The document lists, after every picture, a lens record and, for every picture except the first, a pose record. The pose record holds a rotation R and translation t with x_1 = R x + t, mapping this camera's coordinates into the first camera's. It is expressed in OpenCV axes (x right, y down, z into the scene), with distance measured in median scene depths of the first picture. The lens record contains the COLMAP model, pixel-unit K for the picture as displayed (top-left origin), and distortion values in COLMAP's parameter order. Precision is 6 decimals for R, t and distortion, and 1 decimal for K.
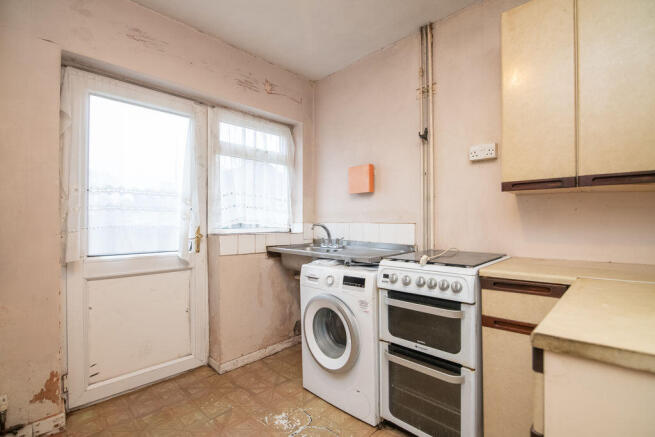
lens RADIAL K [[298.8, 0, 325.3], [0, 298.8, 220.5], [0, 0, 1]] dist [-0.019446, 0.000187]
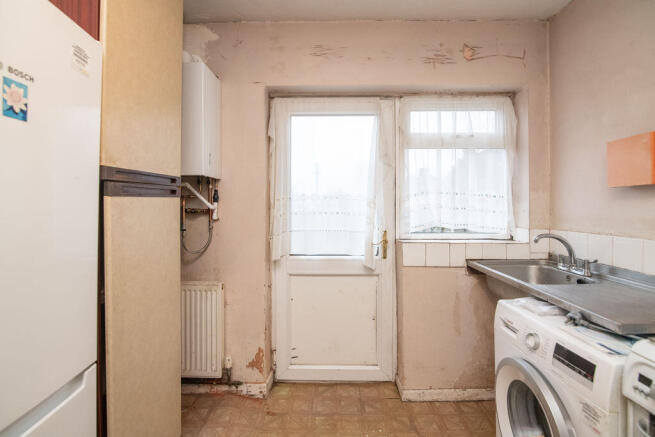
lens RADIAL K [[303.2, 0, 329.2], [0, 303.2, 203.8], [0, 0, 1]] dist [-0.016591, 0.000374]
pose [[0.688914, -0.001202, -0.724842, 0.140879], [0.004087, 0.999989, 0.002226, -0.067081], [0.724832, -0.004496, 0.688911, 0.226394]]
